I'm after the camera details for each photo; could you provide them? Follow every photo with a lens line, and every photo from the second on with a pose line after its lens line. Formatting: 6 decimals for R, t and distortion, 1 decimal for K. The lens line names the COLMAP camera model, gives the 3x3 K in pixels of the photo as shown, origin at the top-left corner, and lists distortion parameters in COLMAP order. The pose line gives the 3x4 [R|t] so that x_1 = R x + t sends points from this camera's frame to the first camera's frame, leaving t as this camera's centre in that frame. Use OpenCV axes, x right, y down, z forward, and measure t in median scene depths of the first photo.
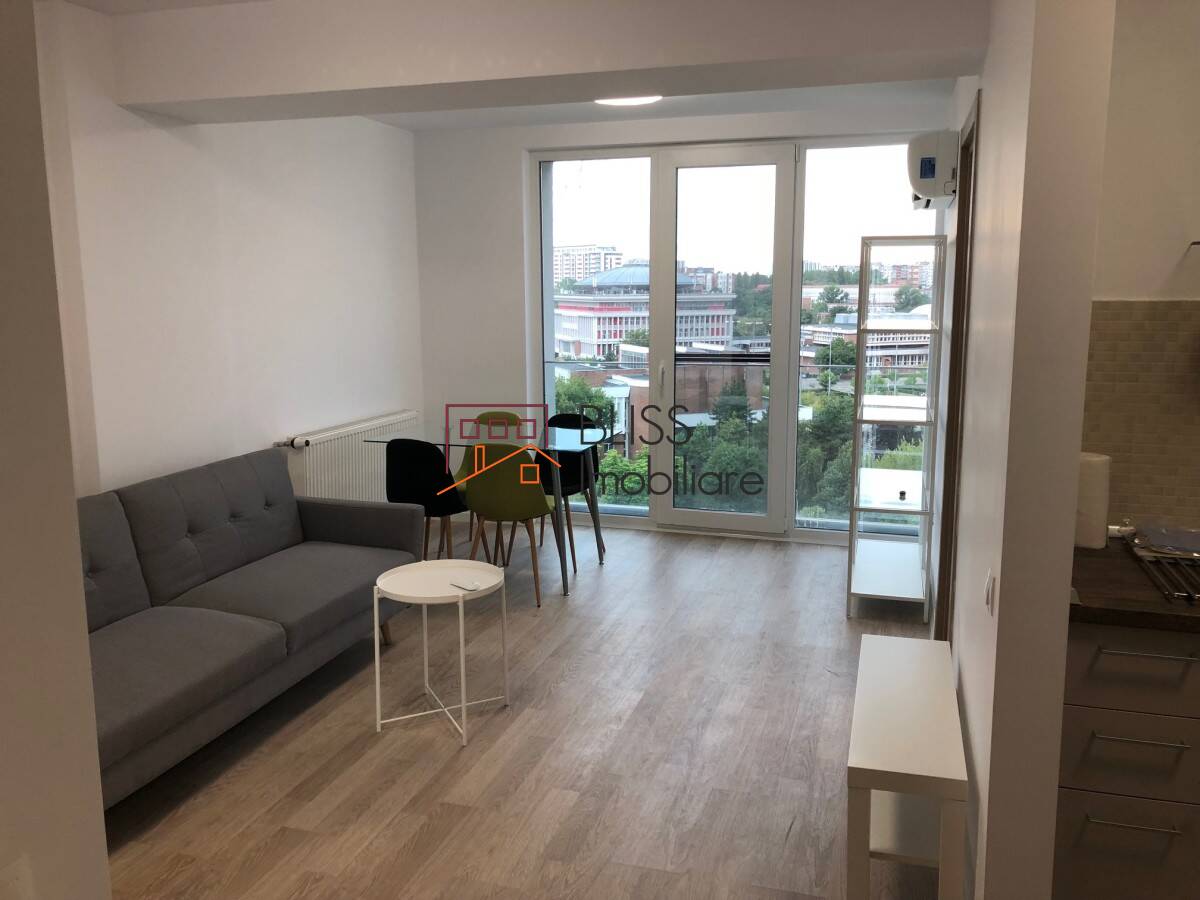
lens RADIAL K [[982.1, 0, 607.3], [0, 982.1, 446.6], [0, 0, 1]] dist [0.044197, -0.053280]
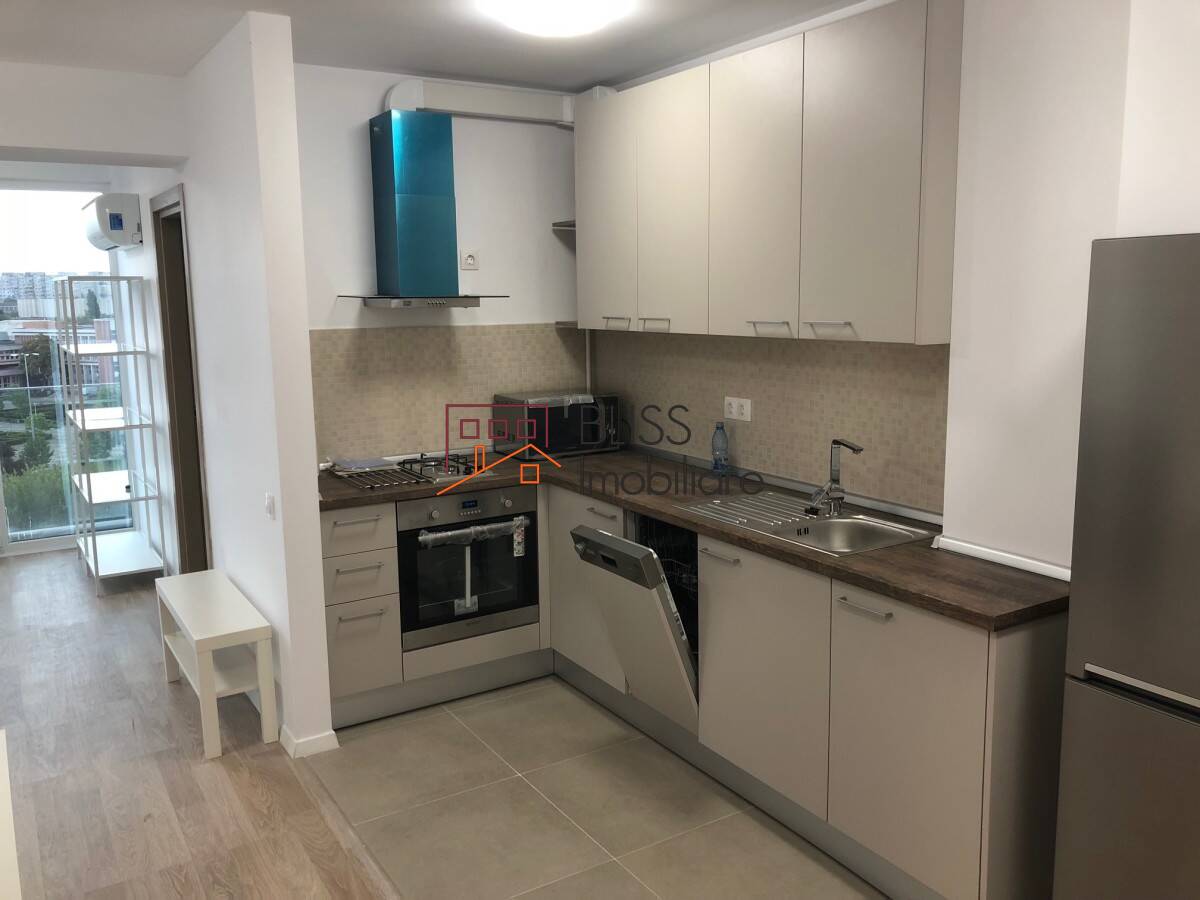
lens RADIAL K [[982.1, 0, 610.9], [0, 982.1, 438.4], [0, 0, 1]] dist [0.044197, -0.053280]
pose [[0.654638, -0.117954, 0.746683, -0.217439], [0.133454, 0.990270, 0.039431, 0.020273], [-0.744069, 0.073835, 0.664010, -0.254840]]
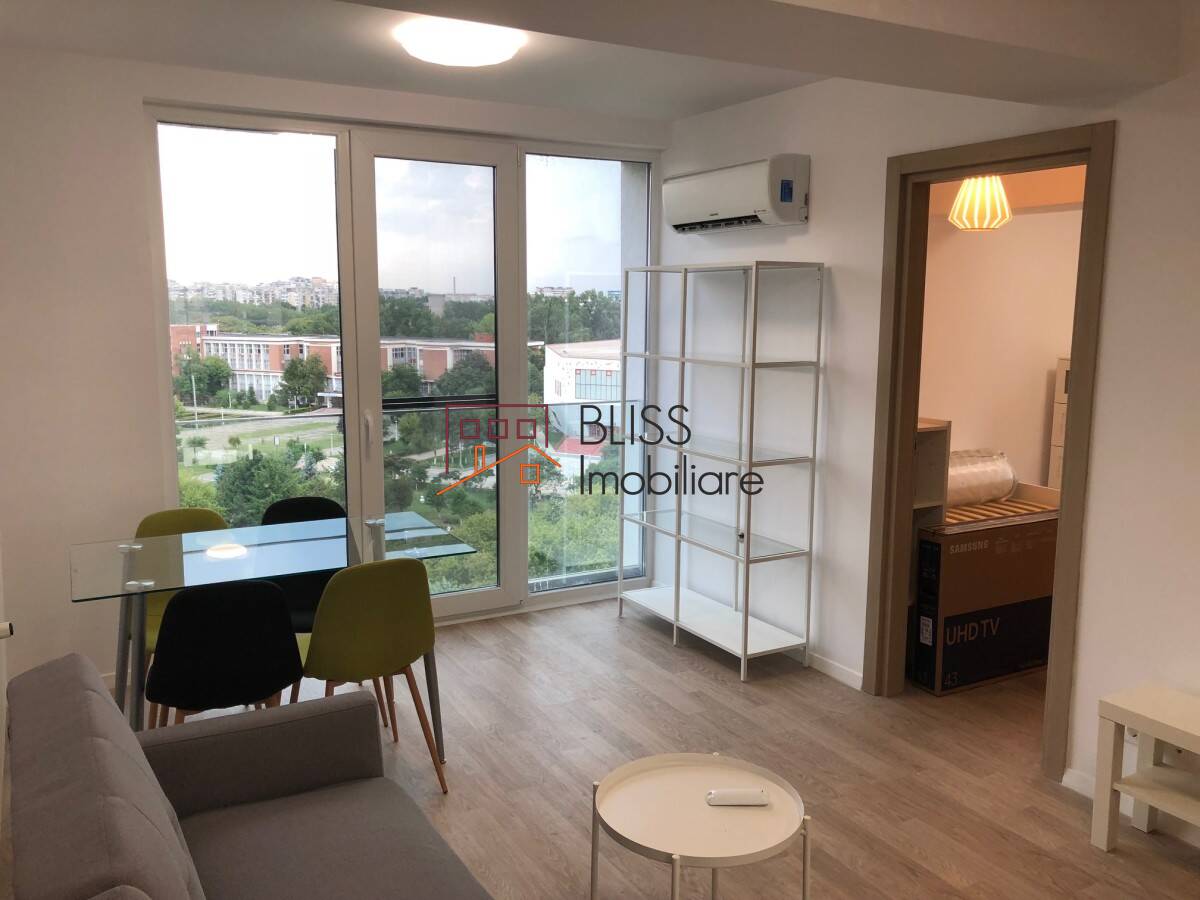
lens RADIAL K [[982.1, 0, 608.5], [0, 982.1, 442.6], [0, 0, 1]] dist [0.044197, -0.053280]
pose [[0.682214, -0.090555, 0.725523, -0.471393], [0.107696, 0.993923, 0.022788, -0.077298], [-0.723177, 0.062589, 0.687821, 0.457421]]
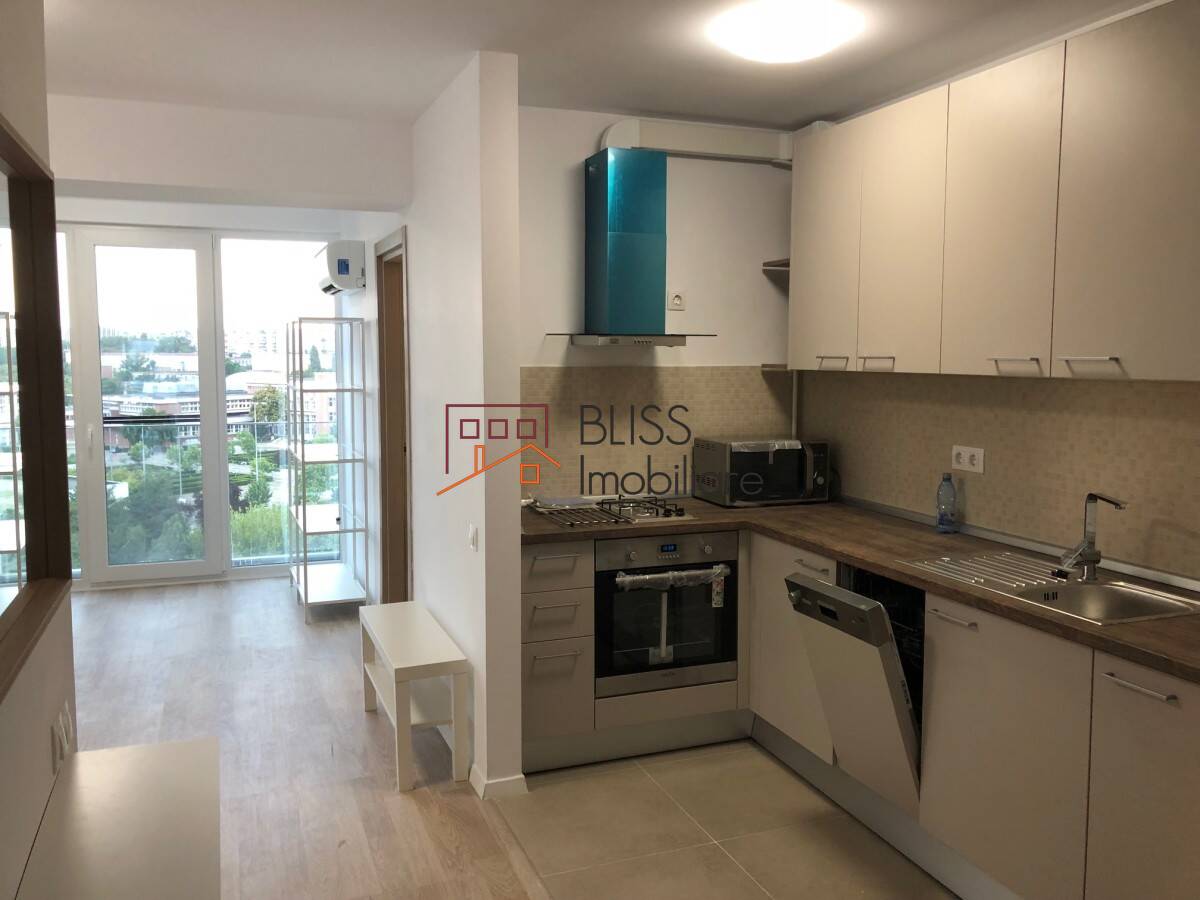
lens RADIAL K [[982.1, 0, 605.0], [0, 982.1, 439.5], [0, 0, 1]] dist [0.044197, -0.053280]
pose [[0.787241, -0.049737, 0.614637, -0.208122], [0.095920, 0.994486, -0.042381, 0.033337], [-0.609140, 0.092320, 0.787671, -0.214142]]
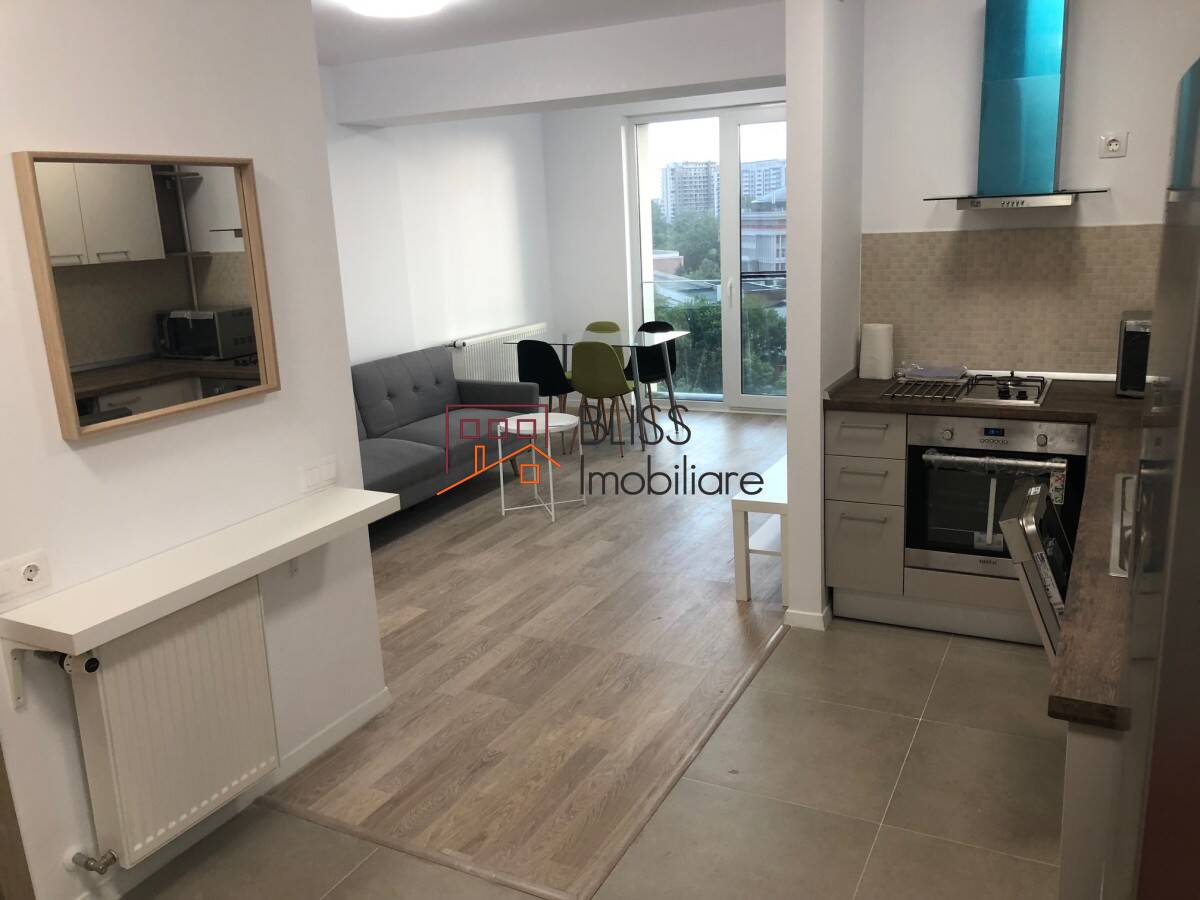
lens RADIAL K [[982.1, 0, 608.8], [0, 982.1, 442.3], [0, 0, 1]] dist [0.044197, -0.053280]
pose [[0.983562, -0.001504, -0.180563, 0.170930], [0.014761, 0.997288, 0.072098, 0.042056], [0.179965, -0.073579, 0.980917, -0.400349]]
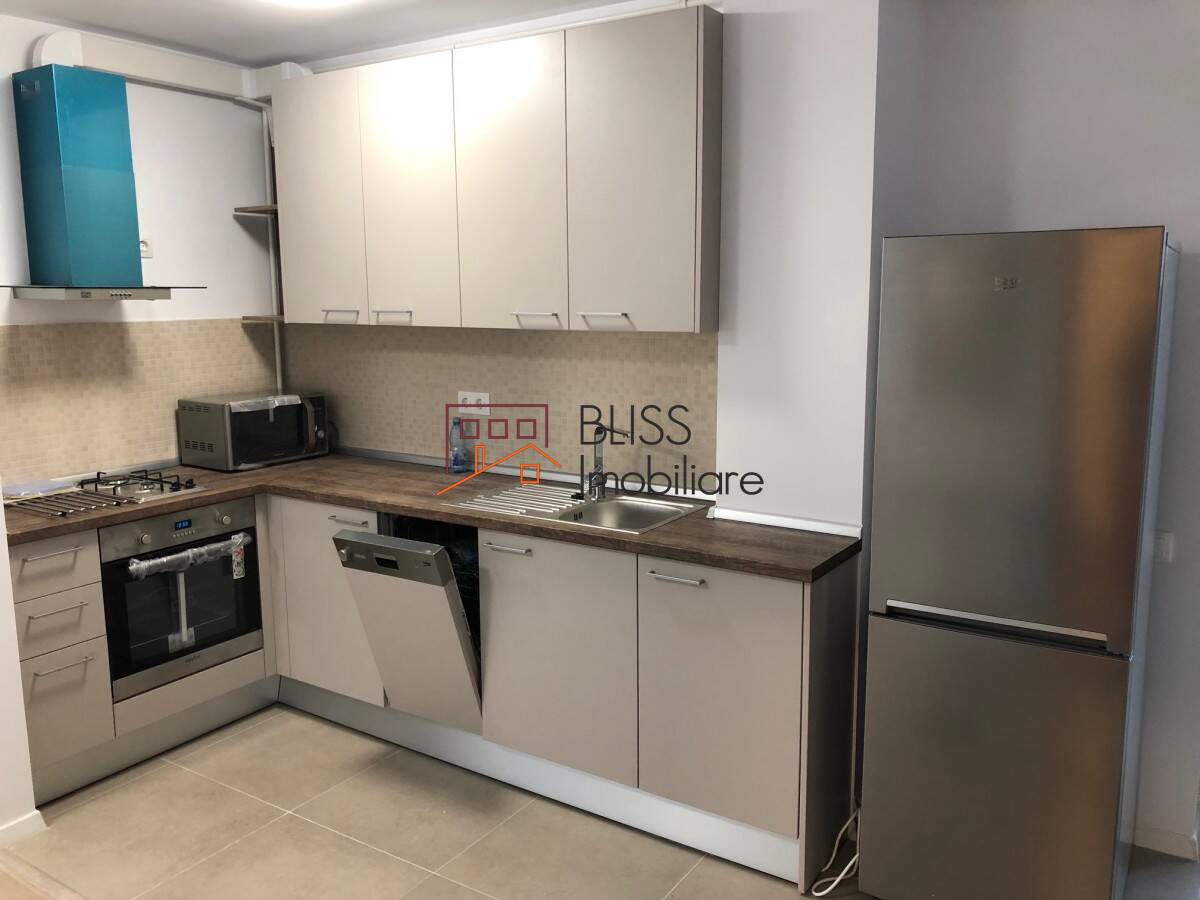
lens RADIAL K [[982.1, 0, 608.0], [0, 982.1, 444.4], [0, 0, 1]] dist [0.044197, -0.053280]
pose [[0.271733, -0.149878, 0.950630, -0.285391], [0.160503, 0.981022, 0.108790, 0.004674], [-0.948894, 0.123017, 0.290632, -0.127675]]
